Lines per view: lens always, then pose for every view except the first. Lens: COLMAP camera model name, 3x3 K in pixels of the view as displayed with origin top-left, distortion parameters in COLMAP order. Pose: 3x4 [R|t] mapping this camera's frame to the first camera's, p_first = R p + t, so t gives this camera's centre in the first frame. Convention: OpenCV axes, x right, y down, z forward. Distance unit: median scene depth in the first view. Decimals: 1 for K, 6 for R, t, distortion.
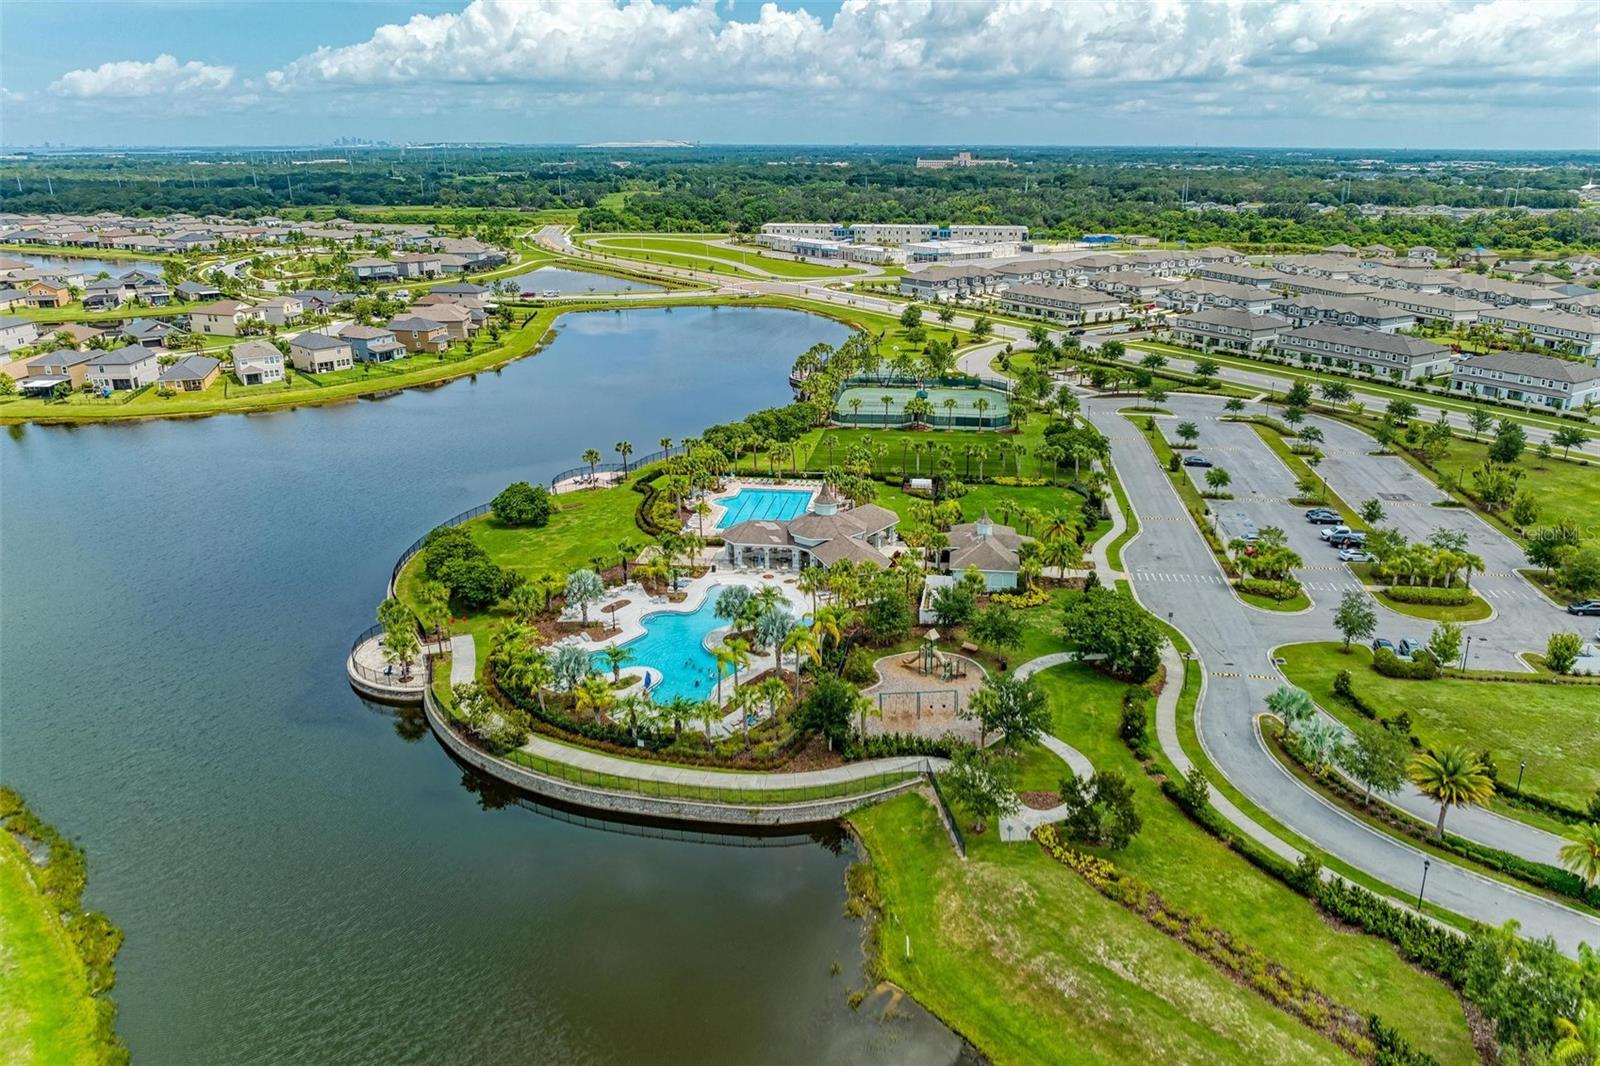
lens RADIAL K [[1110.1, 0, 800.0], [0, 1110.1, 533.0], [0, 0, 1]] dist [-0.020359, 0.000610]
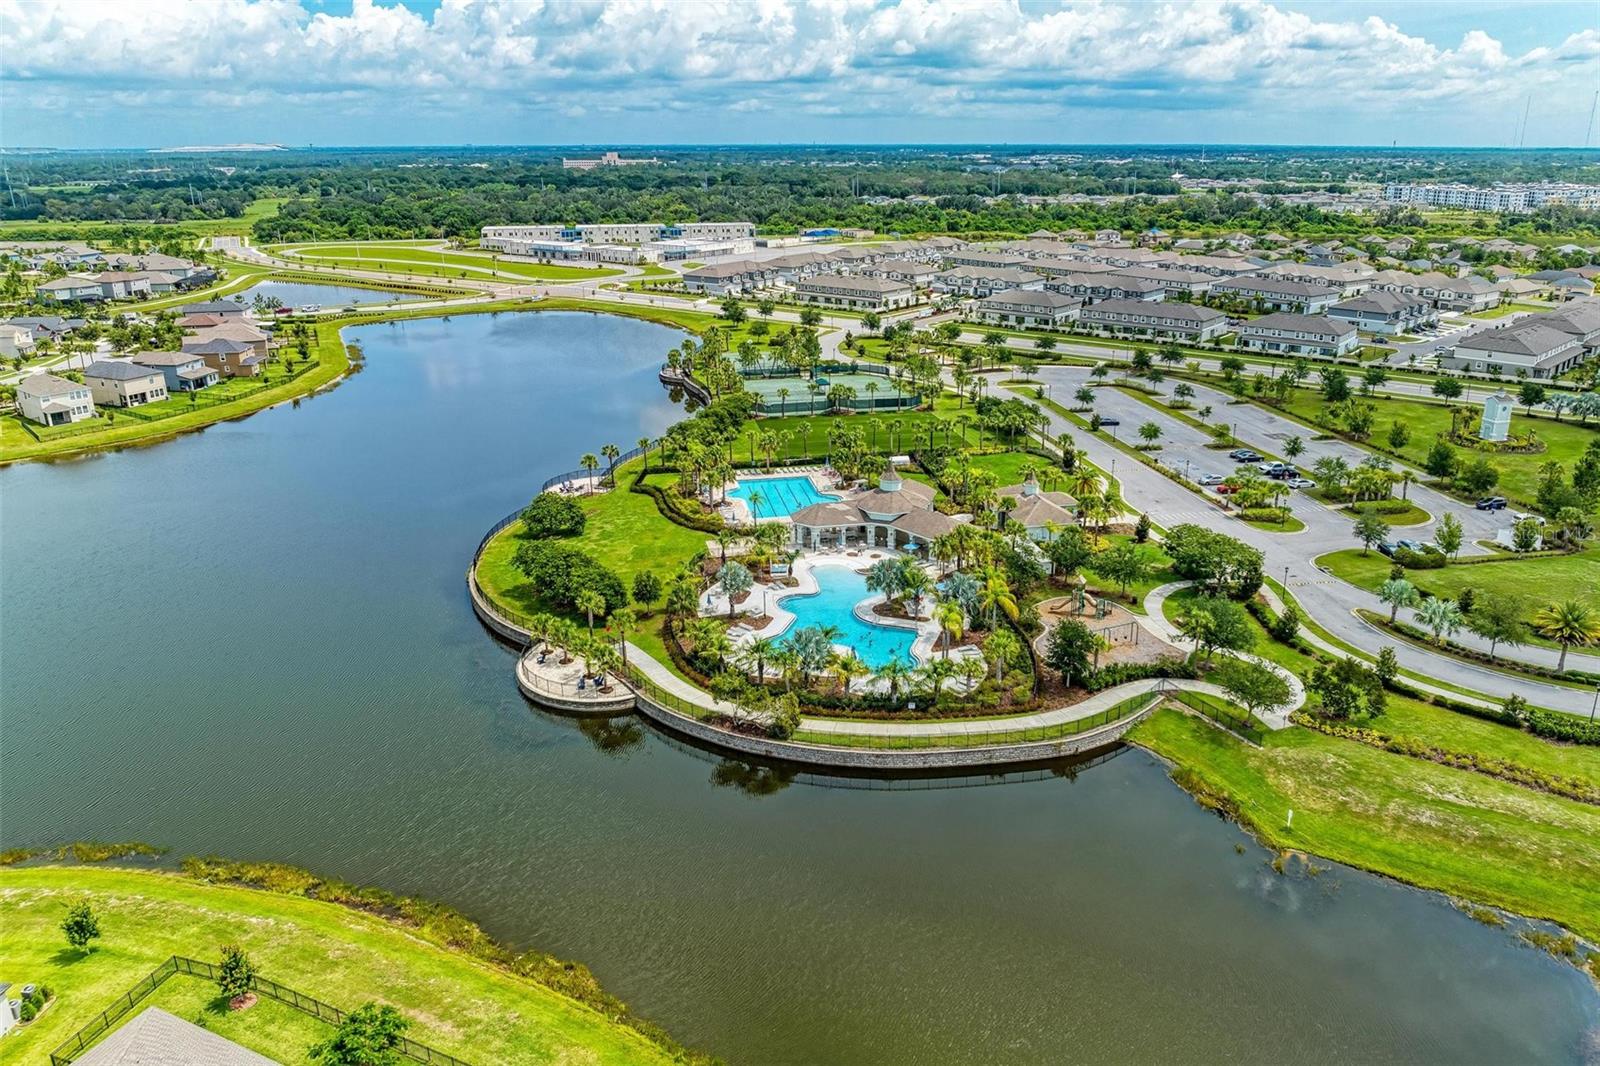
lens RADIAL K [[1124.3, 0, 800.0], [0, 1124.3, 533.0], [0, 0, 1]] dist [-0.022247, -0.002104]
pose [[0.950713, -0.105677, 0.291508, -0.127719], [0.106706, 0.994213, 0.012414, 0.000356], [-0.291133, 0.019303, 0.956488, 0.001440]]
